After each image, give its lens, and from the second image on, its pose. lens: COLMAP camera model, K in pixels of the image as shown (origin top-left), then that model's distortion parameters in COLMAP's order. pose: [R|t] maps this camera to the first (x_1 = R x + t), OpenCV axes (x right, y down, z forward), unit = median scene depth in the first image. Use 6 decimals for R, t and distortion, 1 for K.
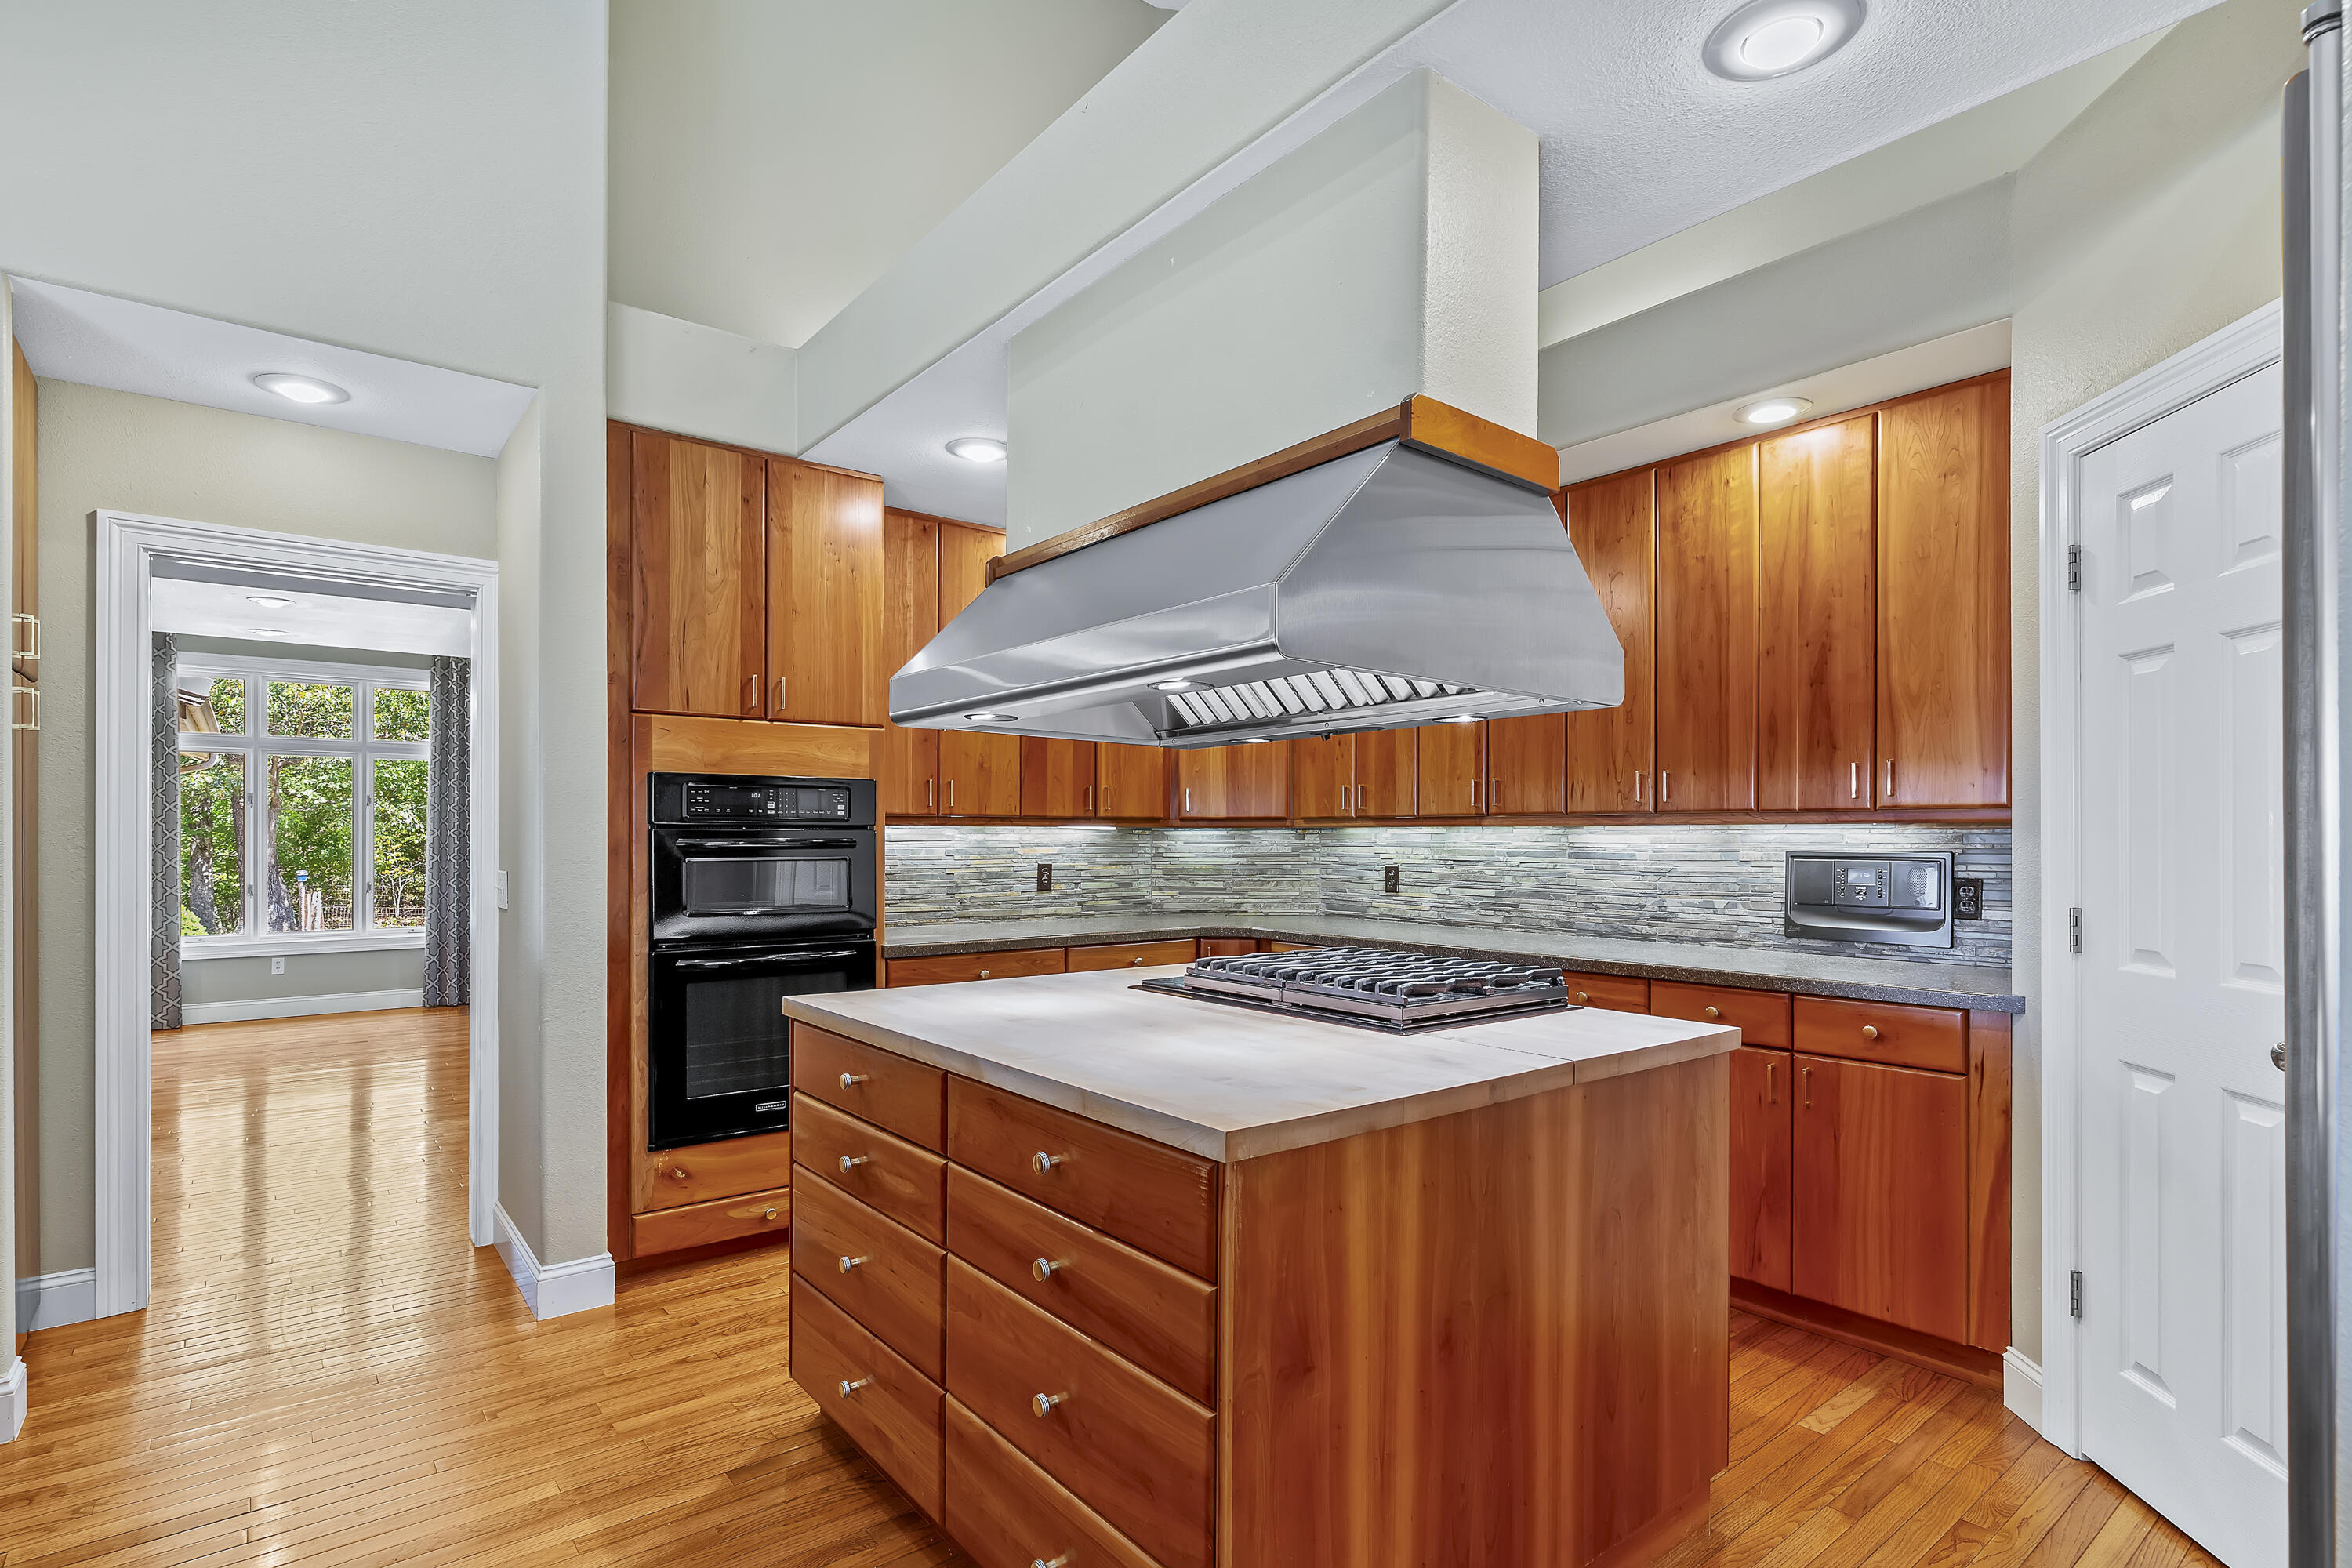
lens RADIAL K [[1152.9, 0, 1165.7], [0, 1152.9, 839.6], [0, 0, 1]] dist [0.000052, -0.000095]
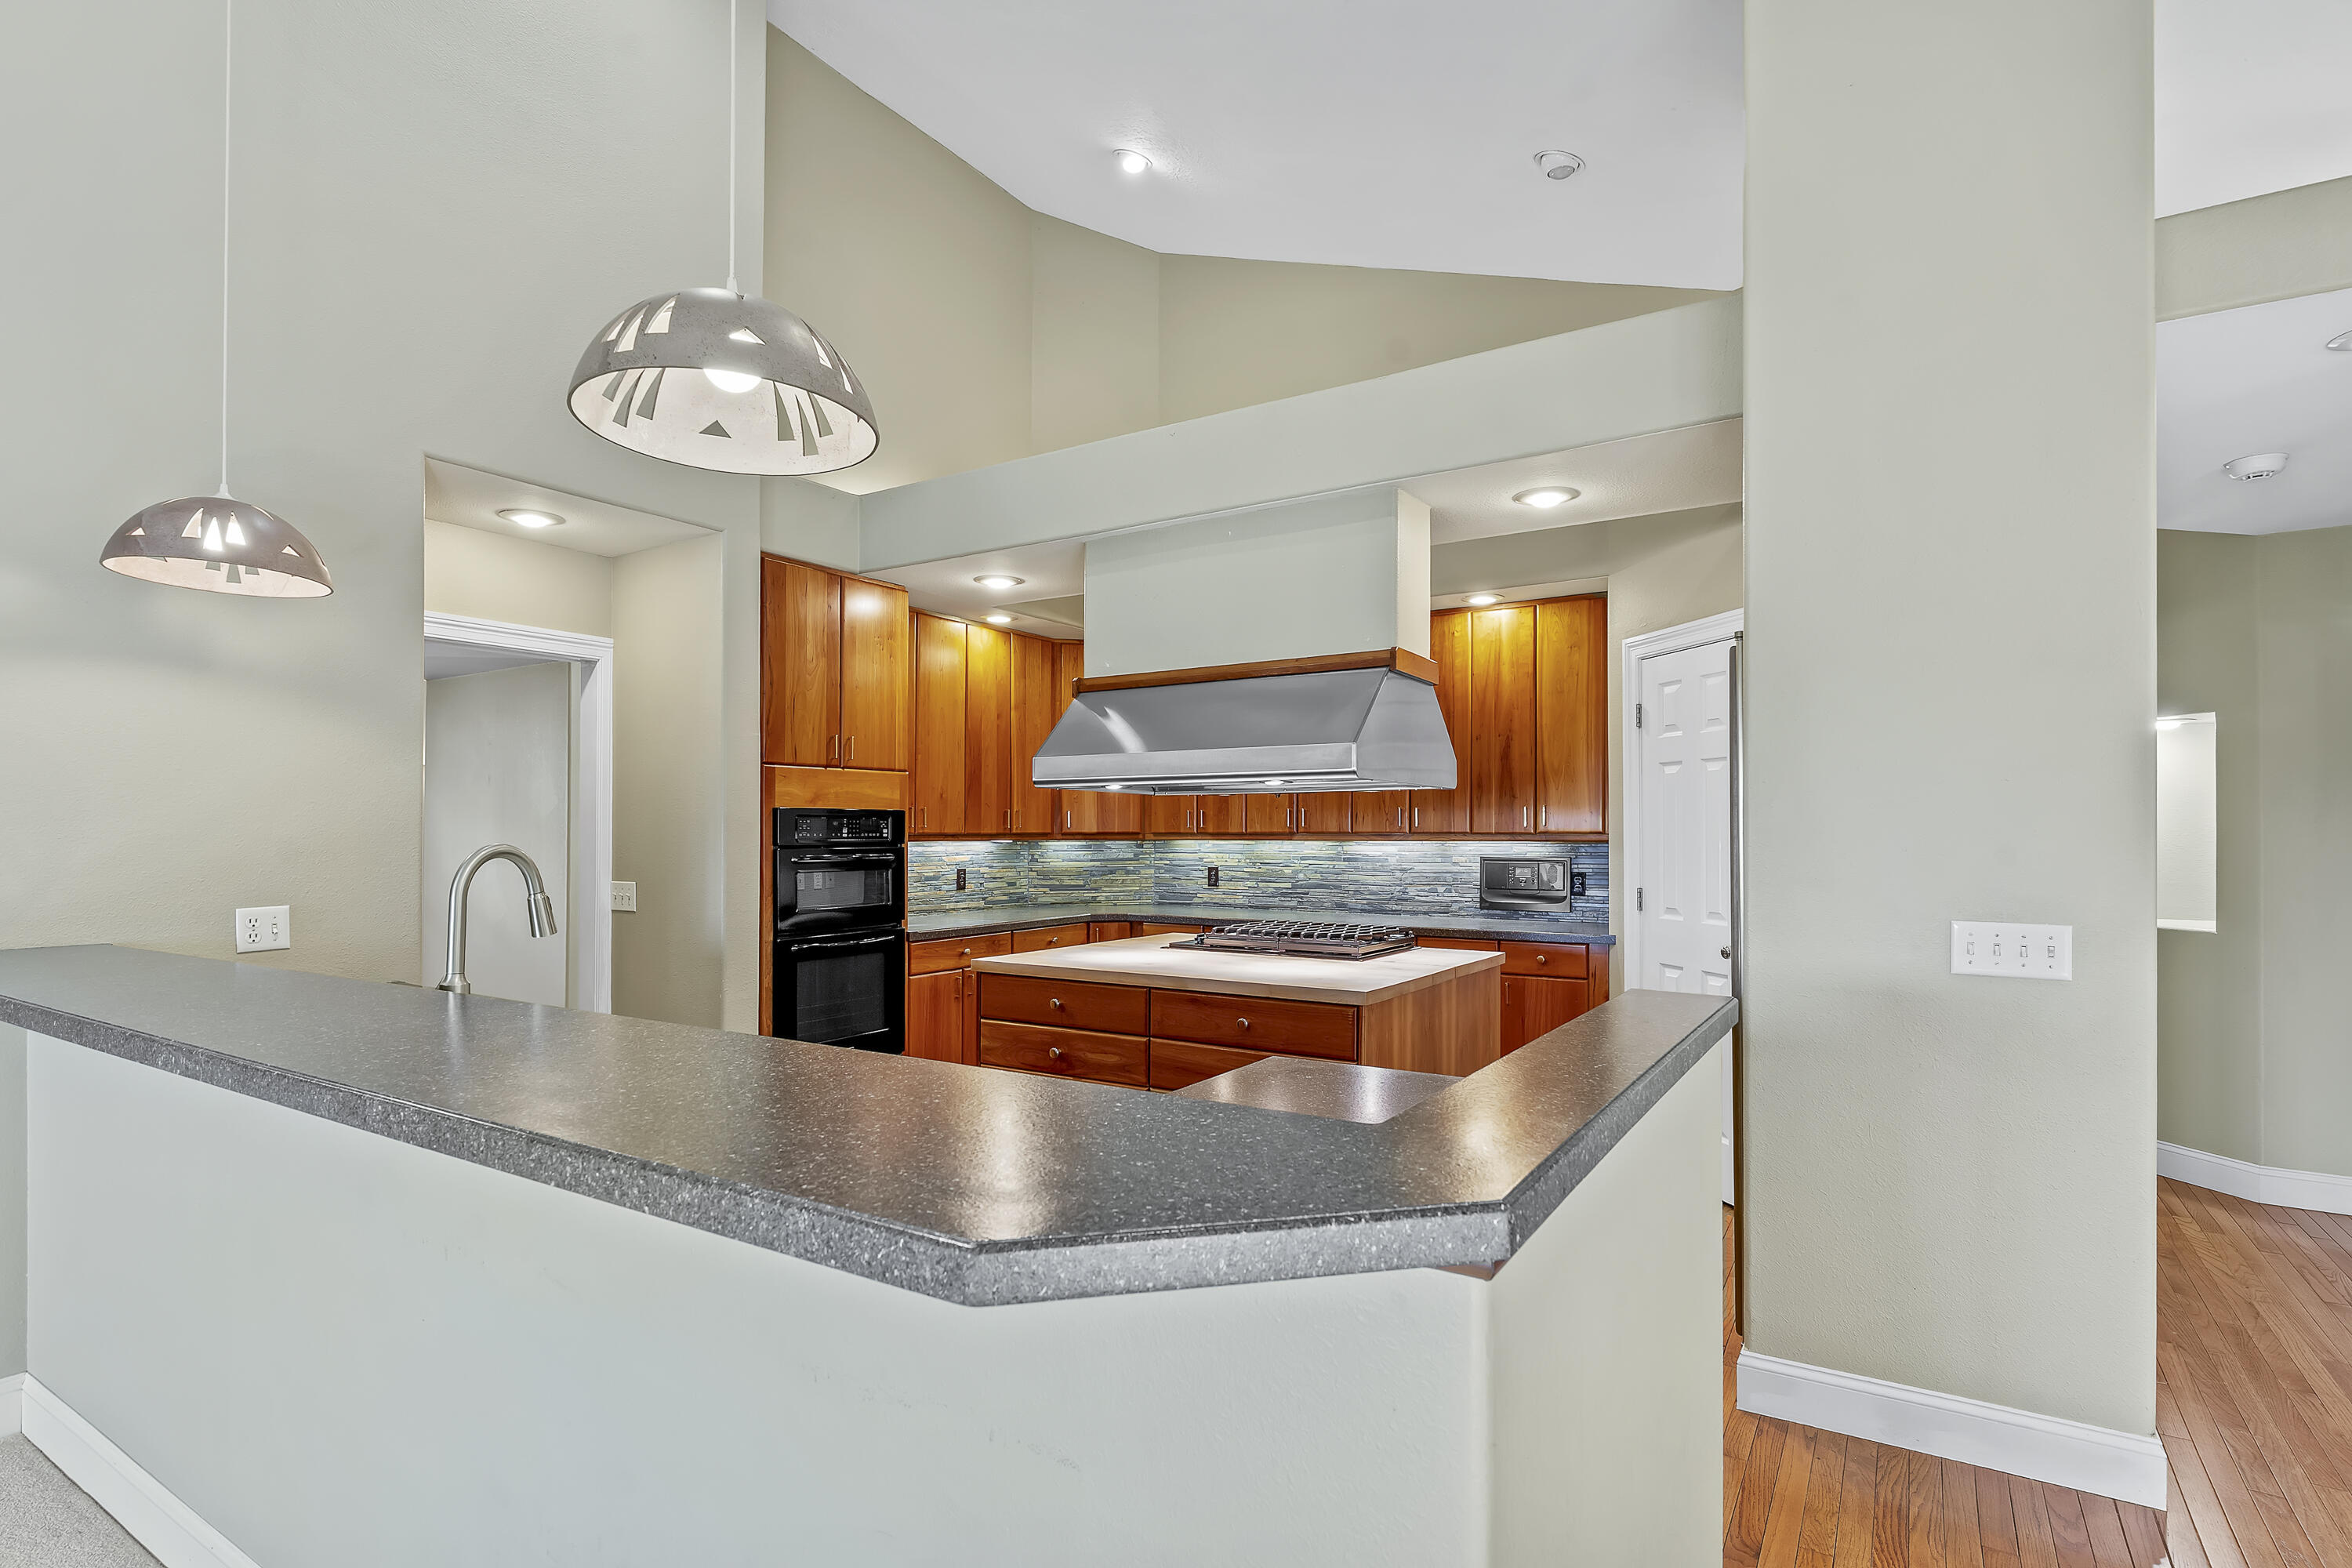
lens RADIAL K [[1157.9, 0, 1172.6], [0, 1157.9, 823.6], [0, 0, 1]] dist [0.000214, -0.000358]
pose [[0.945270, -0.000021, 0.326288, -0.423246], [0.002869, 0.999962, -0.008247, -0.025305], [-0.326276, 0.008732, 0.945234, -0.422237]]
